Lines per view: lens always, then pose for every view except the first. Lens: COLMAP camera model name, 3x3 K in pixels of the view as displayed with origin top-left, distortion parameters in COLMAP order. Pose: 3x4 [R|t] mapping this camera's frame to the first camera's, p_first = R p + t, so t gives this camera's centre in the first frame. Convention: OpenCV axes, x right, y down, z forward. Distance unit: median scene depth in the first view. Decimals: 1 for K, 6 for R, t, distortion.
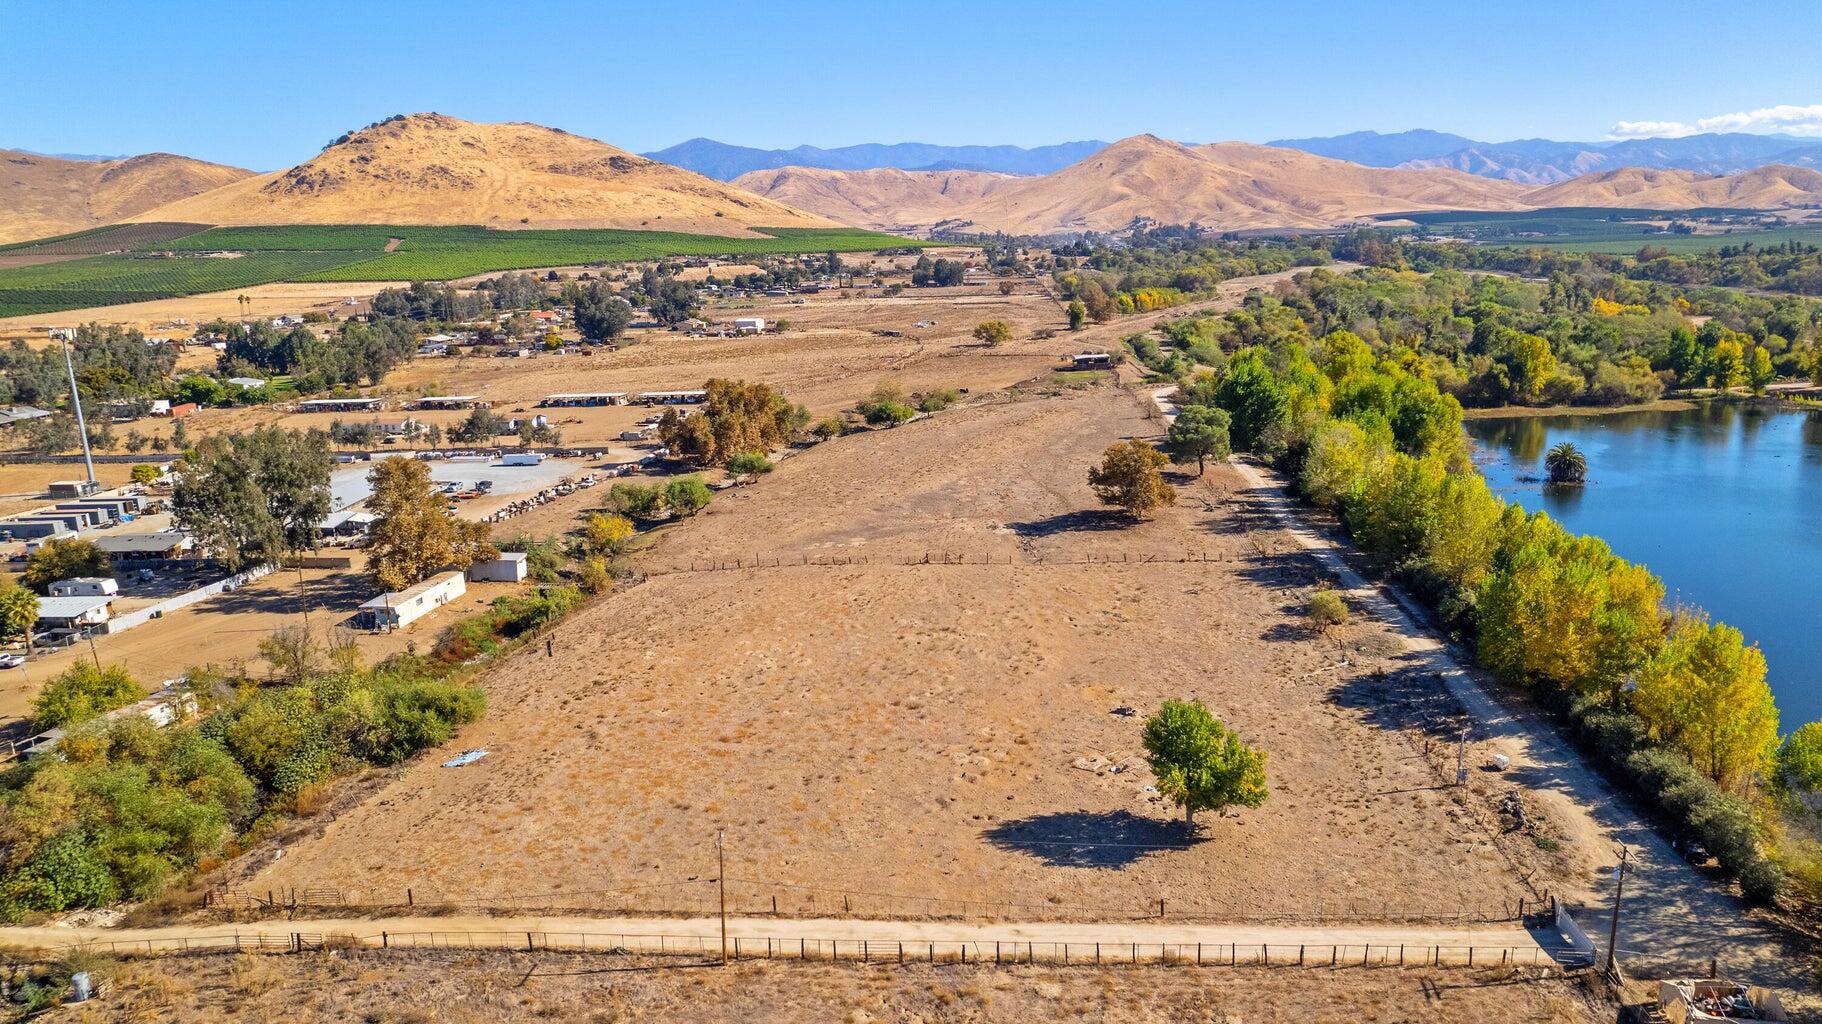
lens RADIAL K [[1177.4, 0, 911.0], [0, 1177.4, 512.0], [0, 0, 1]] dist [-0.090164, 0.071665]
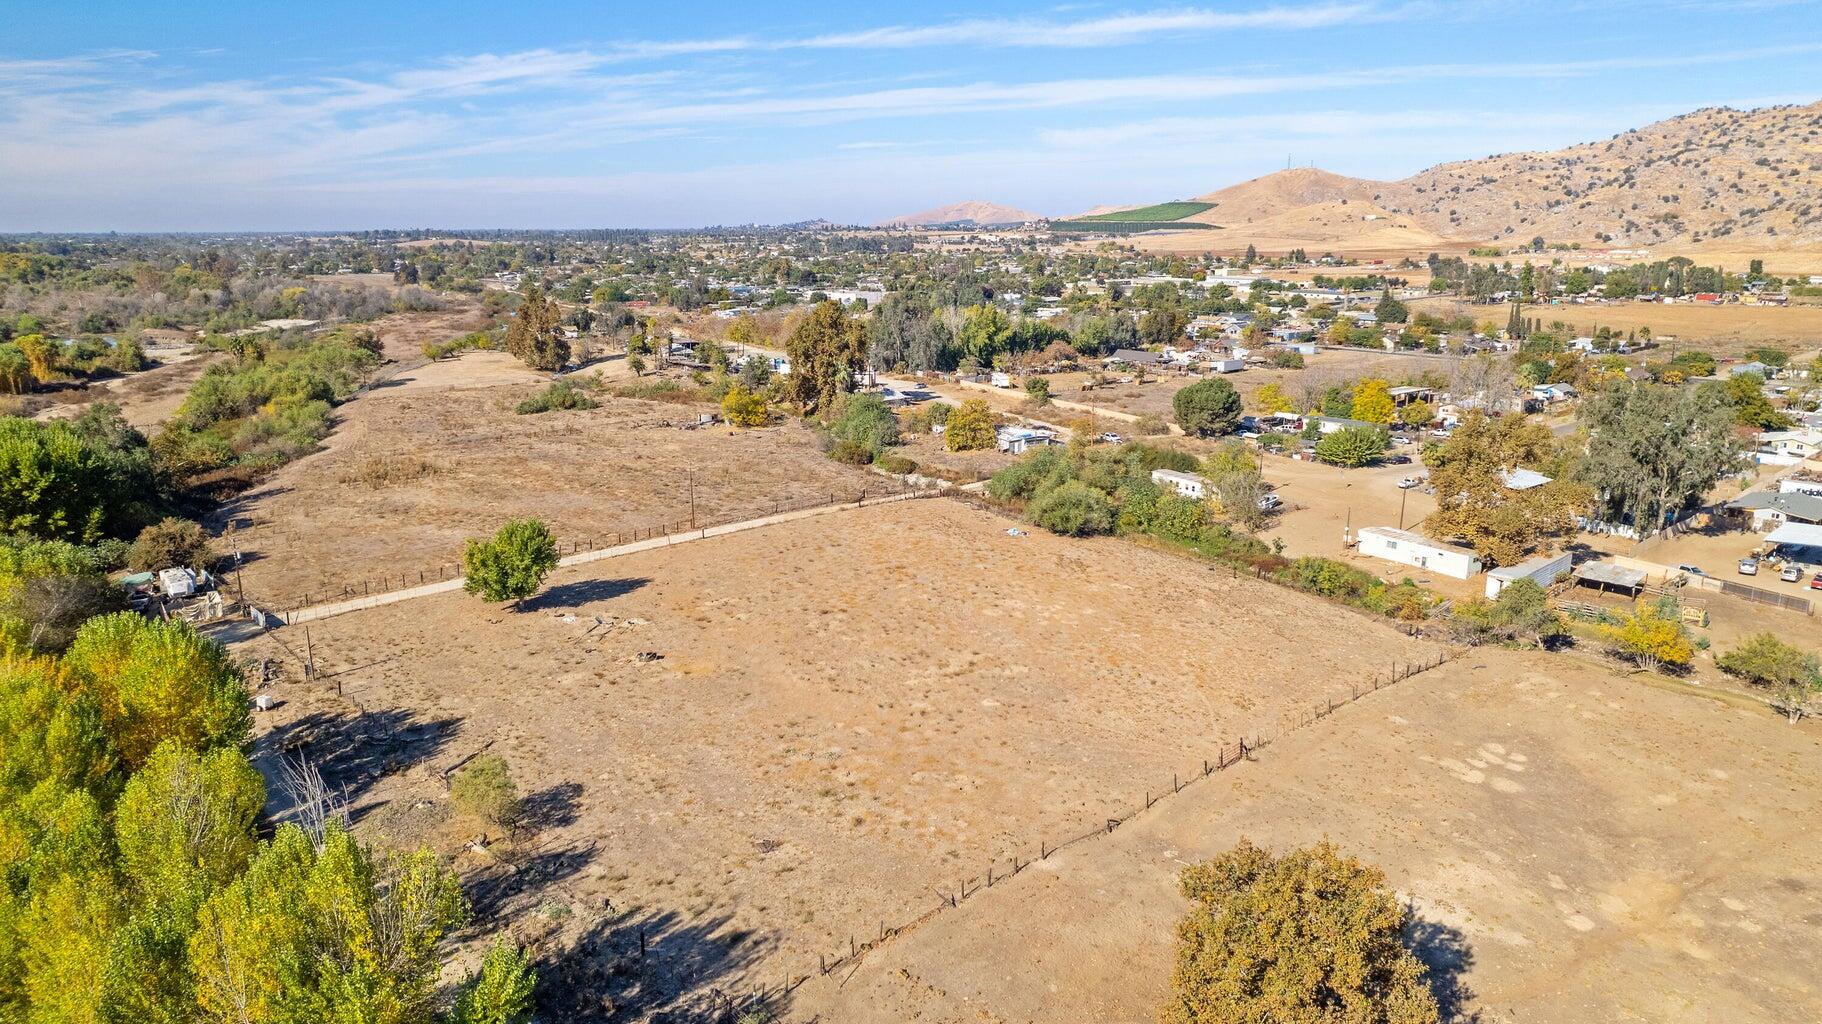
lens RADIAL K [[1203.8, 0, 935.0], [0, 1203.8, 508.7], [0, 0, 1]] dist [-0.089833, 0.089339]
pose [[-0.685071, 0.197093, -0.701308, 0.078904], [-0.153875, 0.901832, 0.403760, -0.043536], [0.712039, 0.384518, -0.587491, 0.192918]]
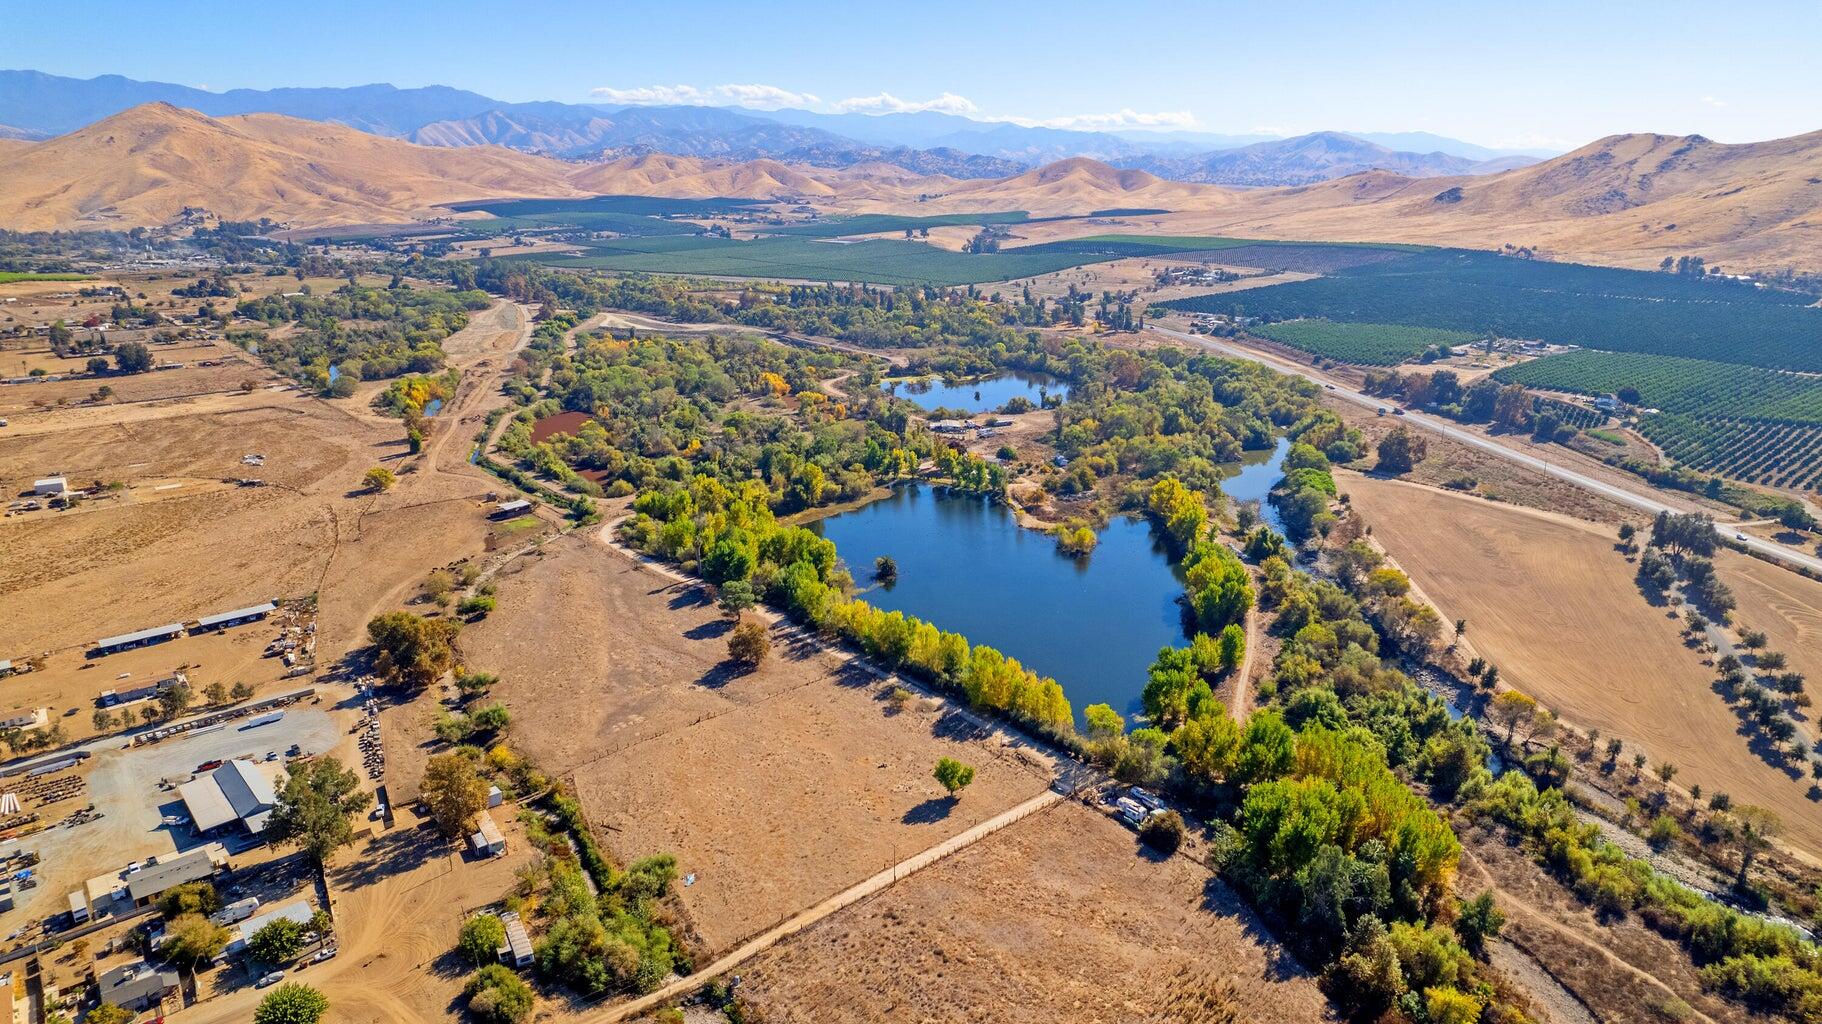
lens RADIAL K [[1203.8, 0, 935.0], [0, 1203.8, 508.7], [0, 0, 1]] dist [-0.089833, 0.089339]
pose [[0.699025, -0.177448, 0.692731, -0.164838], [0.147182, 0.983684, 0.103458, -0.072402], [-0.699787, 0.029638, 0.713737, -0.110547]]
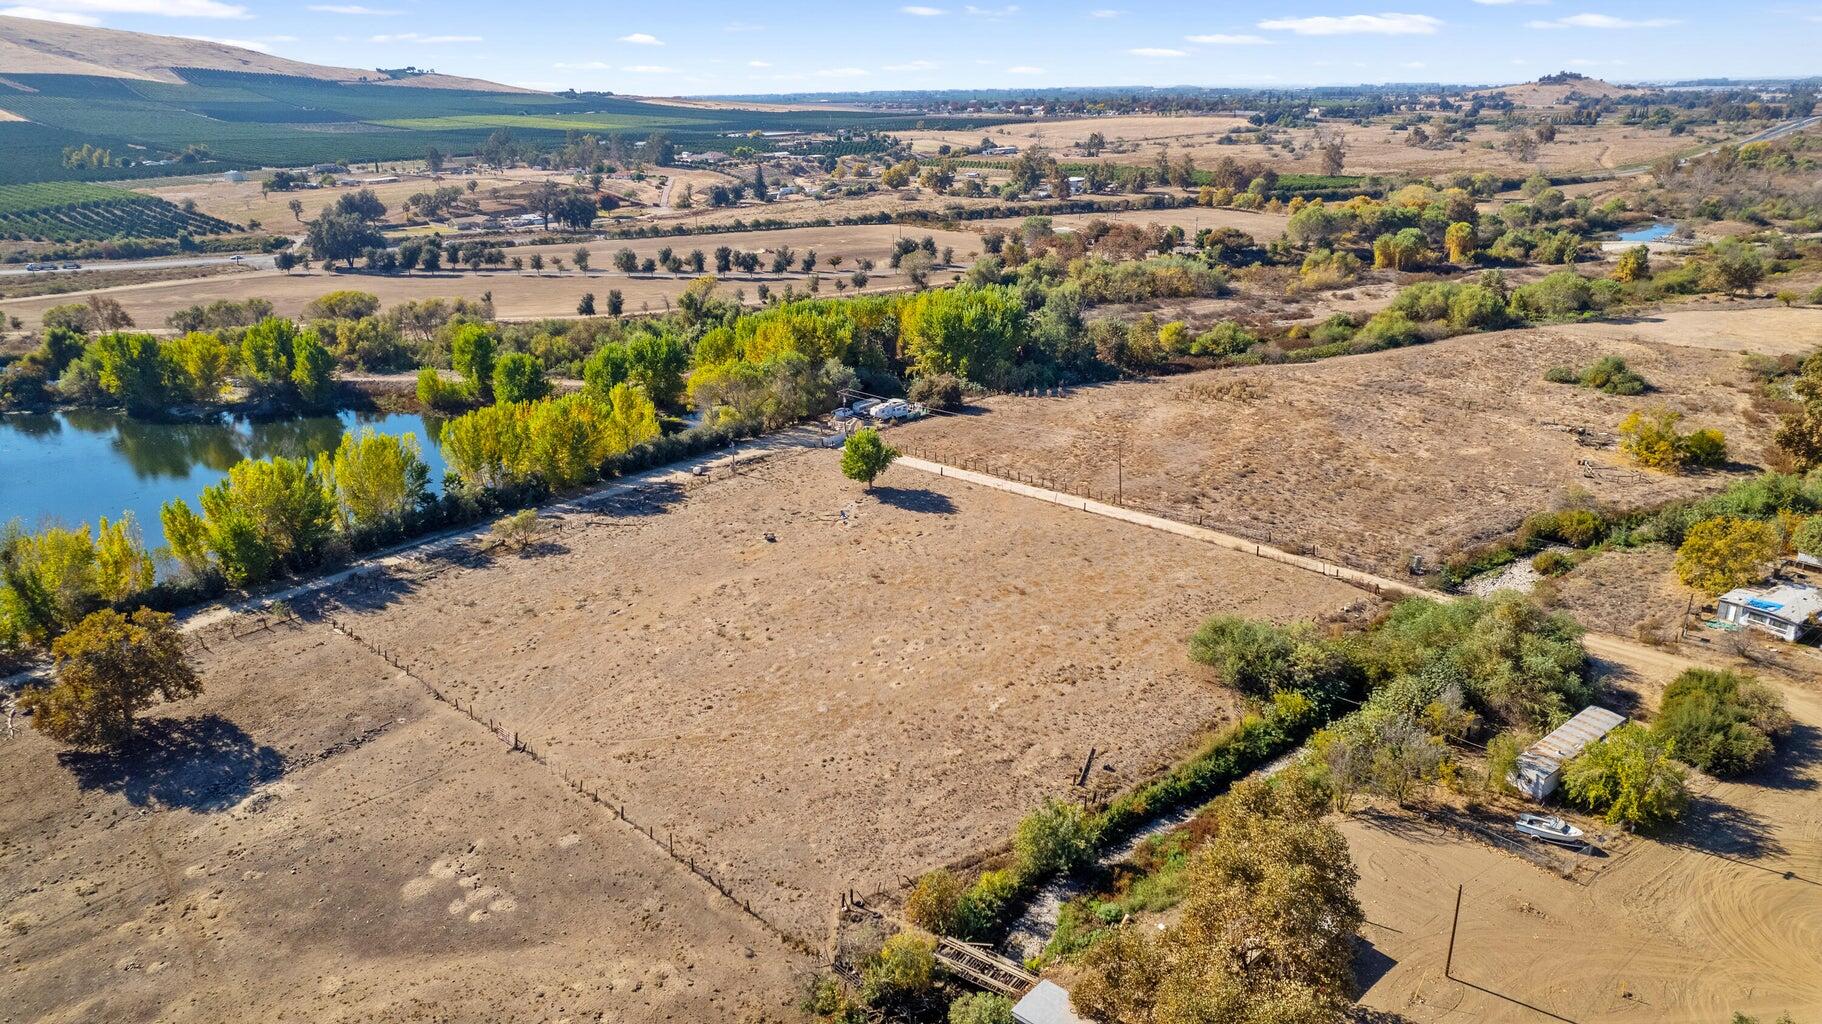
lens RADIAL K [[1165.1, 0, 930.9], [0, 1165.1, 513.4], [0, 0, 1]] dist [-0.069855, 0.043290]
pose [[-0.795734, -0.165503, 0.582594, -0.087671], [0.188809, 0.846210, 0.498277, -0.057815], [-0.575463, 0.506495, -0.642110, 0.199012]]
